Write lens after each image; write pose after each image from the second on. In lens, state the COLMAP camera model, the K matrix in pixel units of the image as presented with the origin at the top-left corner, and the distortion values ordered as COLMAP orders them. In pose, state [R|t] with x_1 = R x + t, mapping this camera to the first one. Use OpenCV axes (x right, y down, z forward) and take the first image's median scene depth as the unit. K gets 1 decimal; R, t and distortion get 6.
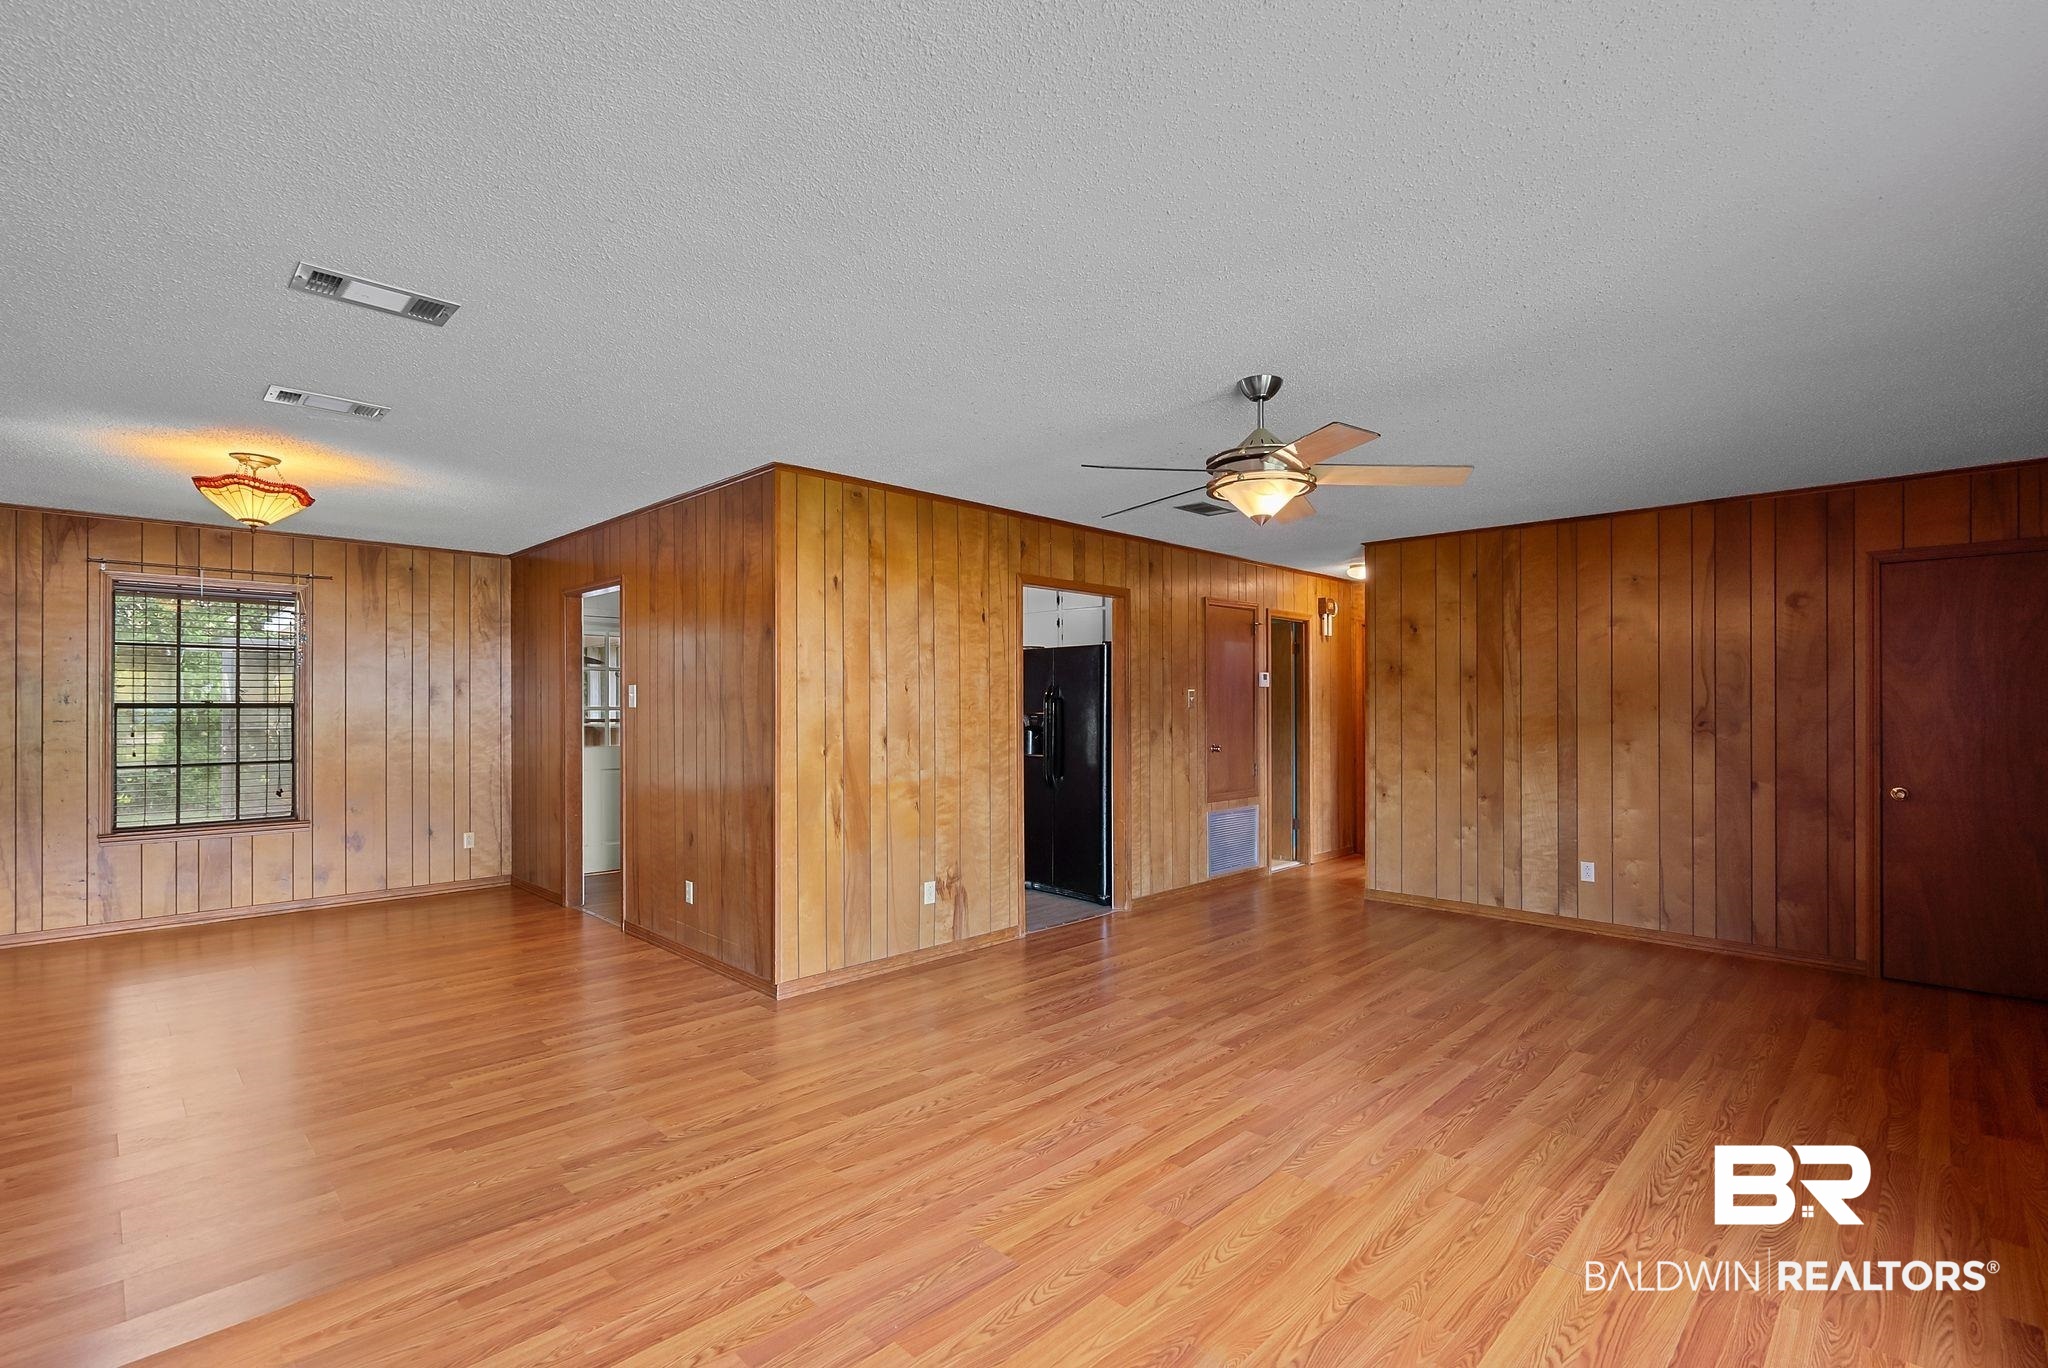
lens RADIAL K [[931.8, 0, 1024.6], [0, 931.8, 701.3], [0, 0, 1]] dist [-0.004801, 0.000189]
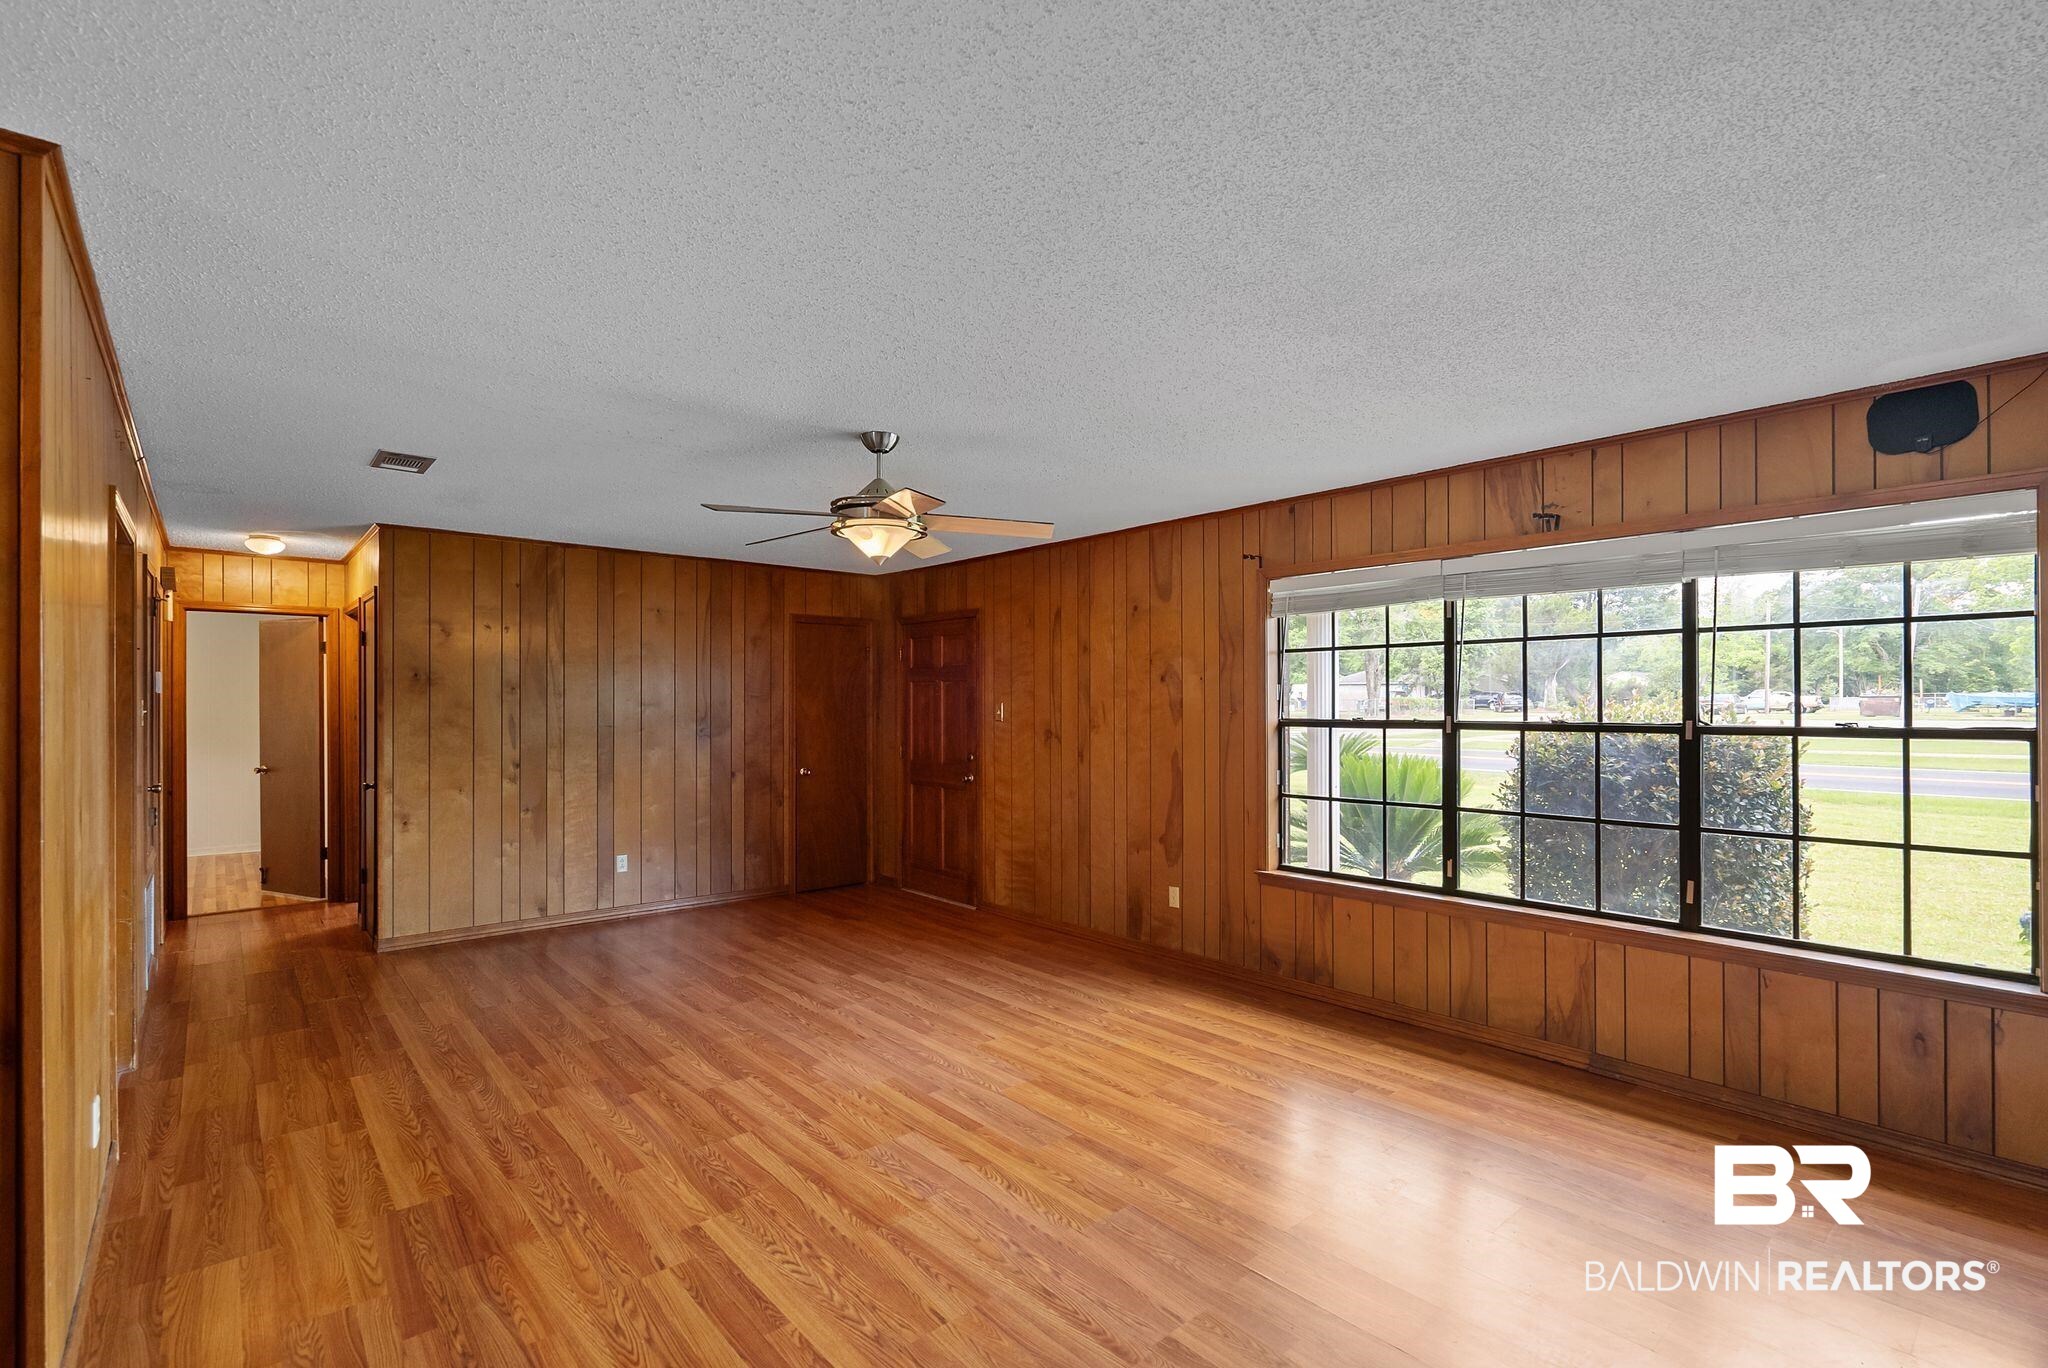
lens RADIAL K [[931.8, 0, 1024.6], [0, 931.8, 701.3], [0, 0, 1]] dist [-0.004801, 0.000189]
pose [[0.075428, 0.002456, 0.997148, -0.745157], [-0.003636, 0.999991, -0.002188, -0.020737], [-0.997145, -0.003461, 0.075437, 0.651451]]
